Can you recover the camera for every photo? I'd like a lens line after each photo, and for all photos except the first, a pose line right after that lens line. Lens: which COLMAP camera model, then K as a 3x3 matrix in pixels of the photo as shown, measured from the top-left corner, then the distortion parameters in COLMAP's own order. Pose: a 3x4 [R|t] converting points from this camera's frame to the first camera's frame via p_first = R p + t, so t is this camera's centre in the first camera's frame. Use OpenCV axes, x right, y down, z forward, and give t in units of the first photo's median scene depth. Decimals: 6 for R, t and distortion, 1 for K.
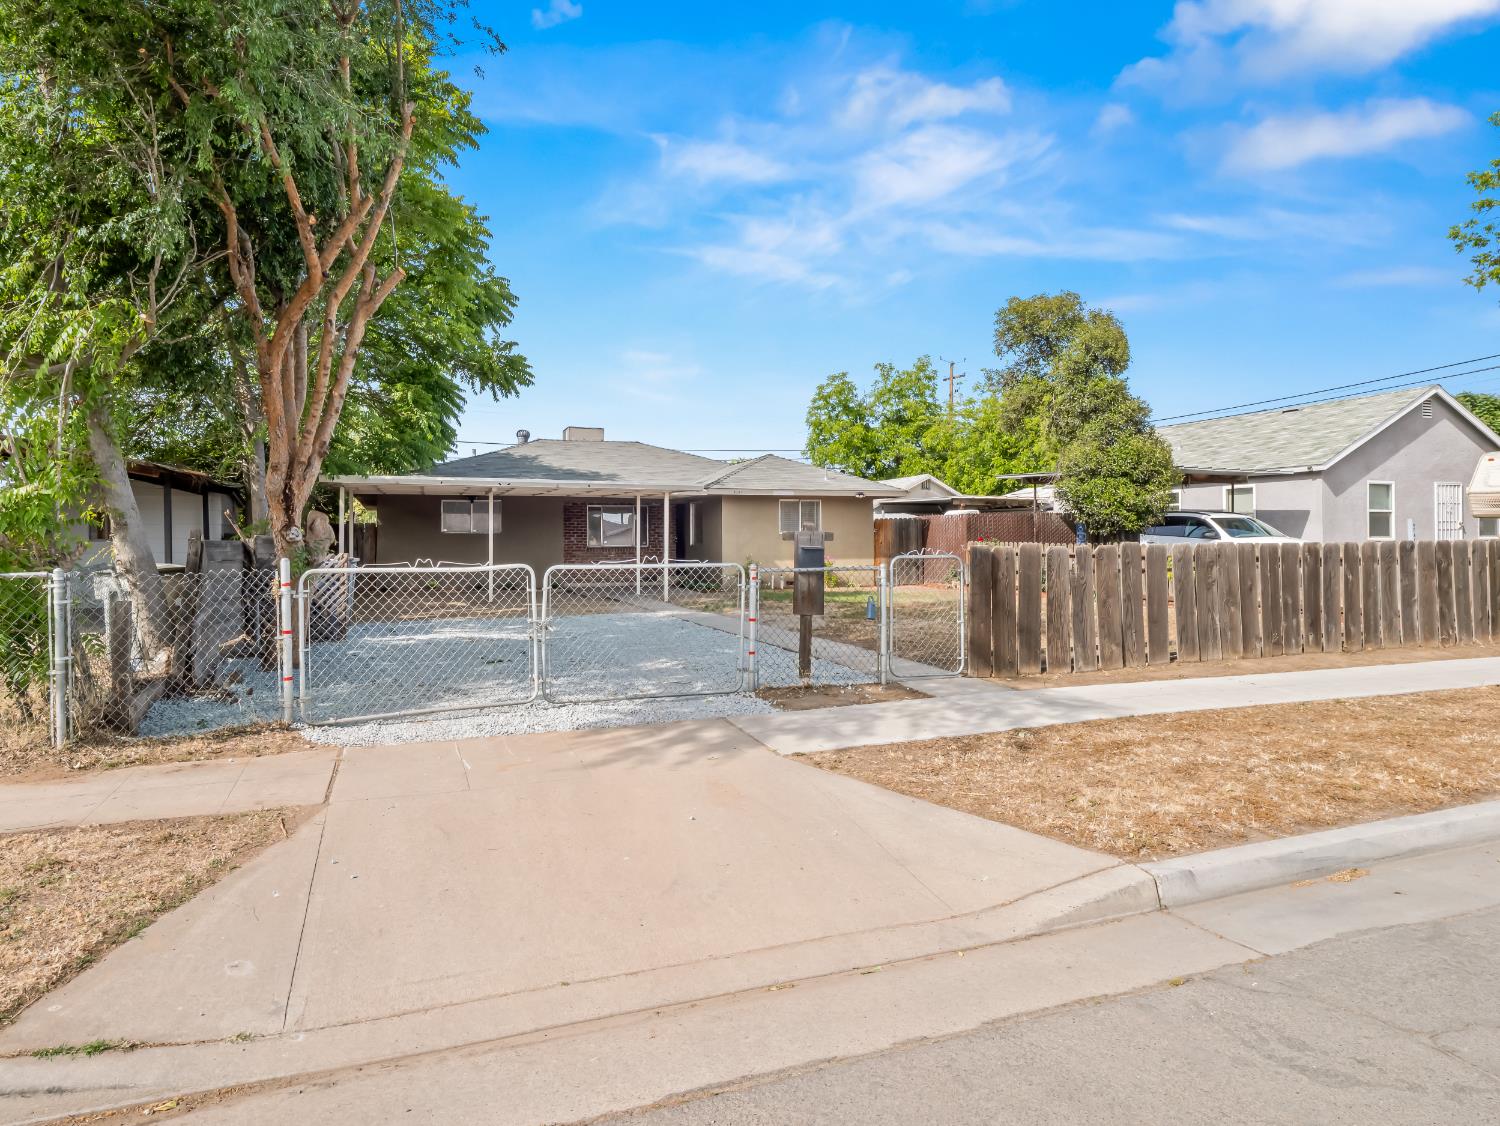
lens RADIAL K [[873.9, 0, 754.7], [0, 873.9, 562.0], [0, 0, 1]] dist [-0.001537, -0.000214]
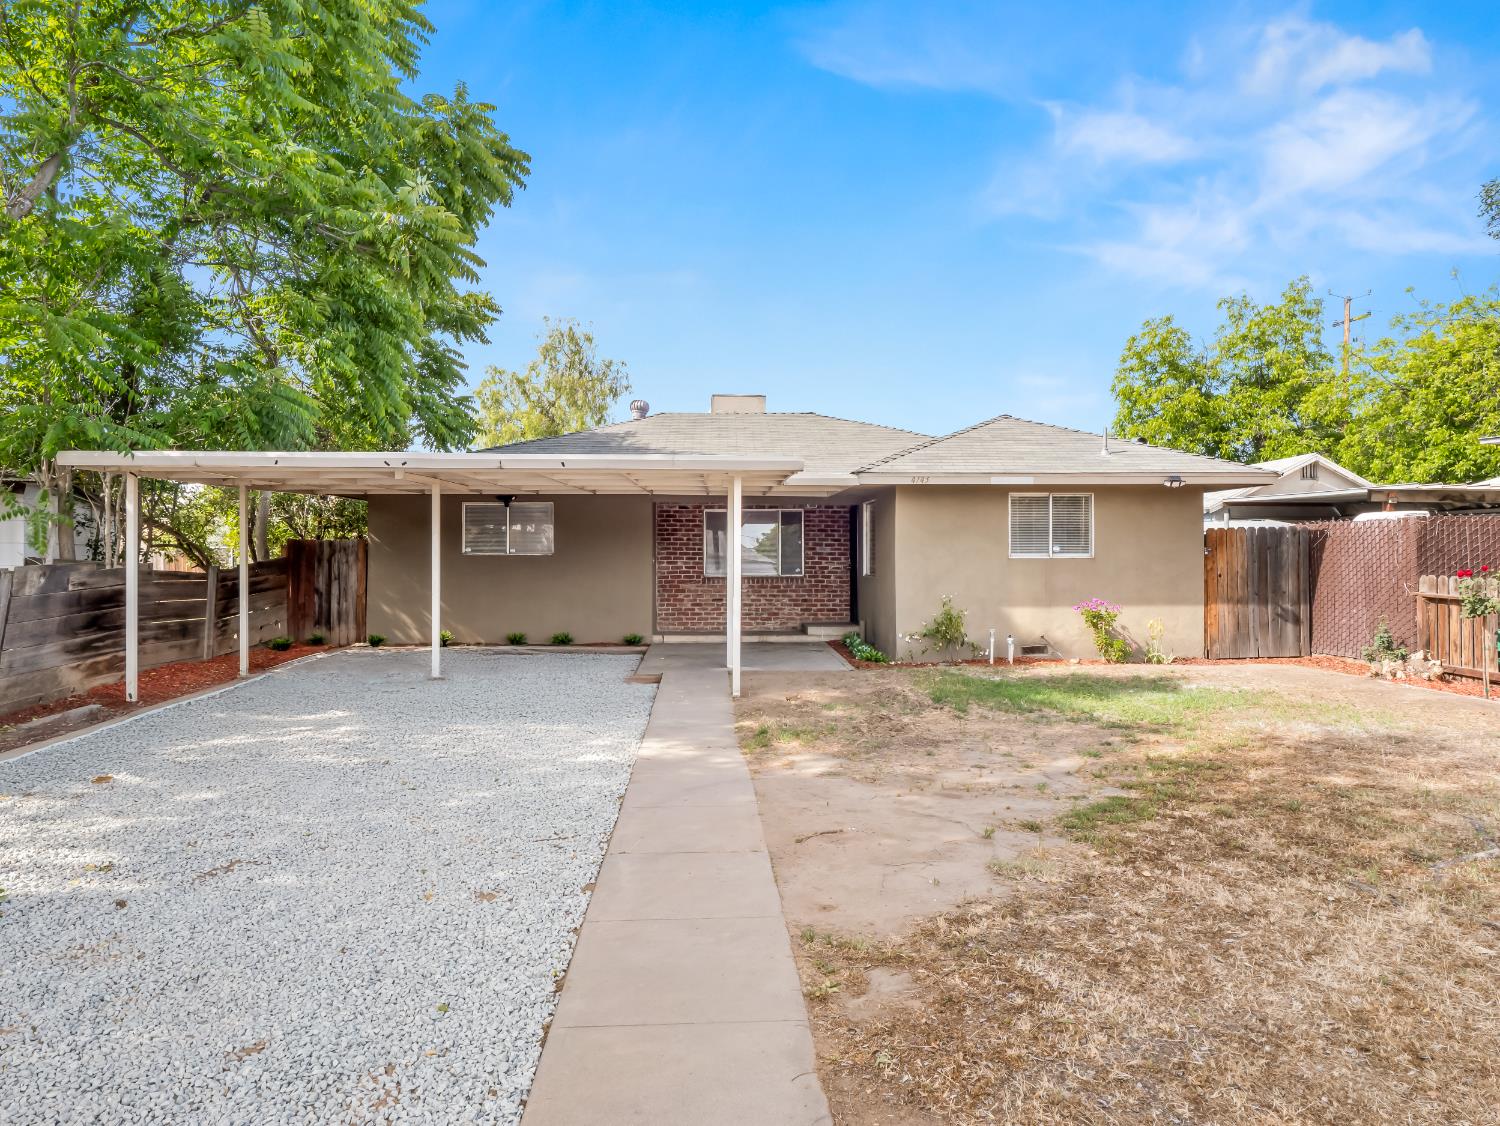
lens RADIAL K [[949.2, 0, 741.1], [0, 949.2, 551.7], [0, 0, 1]] dist [-0.026737, -0.000446]
pose [[0.942251, 0.003704, -0.334888, 0.036217], [-0.013083, 0.999583, -0.025756, -0.009862], [0.334653, 0.028650, 0.941906, 0.212950]]
